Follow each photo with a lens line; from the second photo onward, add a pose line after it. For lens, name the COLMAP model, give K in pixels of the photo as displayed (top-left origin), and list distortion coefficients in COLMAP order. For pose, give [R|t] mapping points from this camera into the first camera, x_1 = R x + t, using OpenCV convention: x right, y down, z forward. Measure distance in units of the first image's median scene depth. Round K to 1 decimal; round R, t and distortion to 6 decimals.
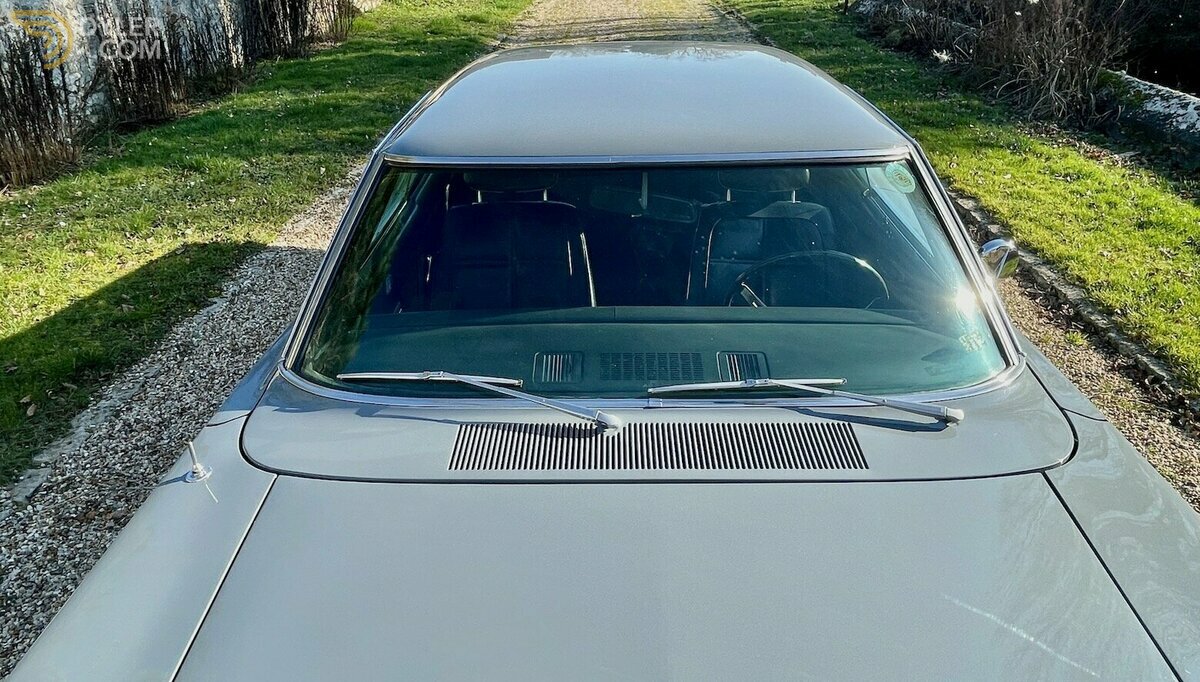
lens RADIAL K [[859.4, 0, 598.5], [0, 859.4, 290.0], [0, 0, 1]] dist [-0.010903, -0.003555]
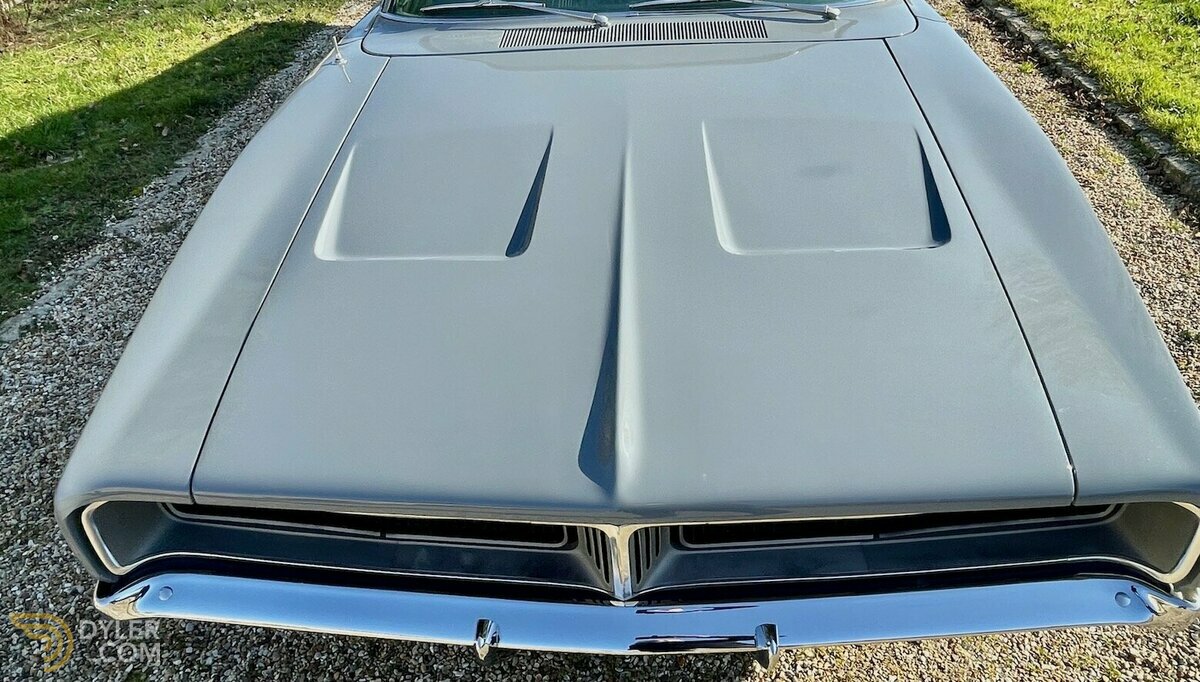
lens RADIAL K [[859.4, 0, 598.5], [0, 859.4, 290.0], [0, 0, 1]] dist [-0.010903, -0.003555]
pose [[0.998886, -0.013710, -0.045163, 0.024507], [0.021662, 0.983319, 0.180592, 0.124624], [0.041934, -0.181369, 0.982521, -0.208420]]
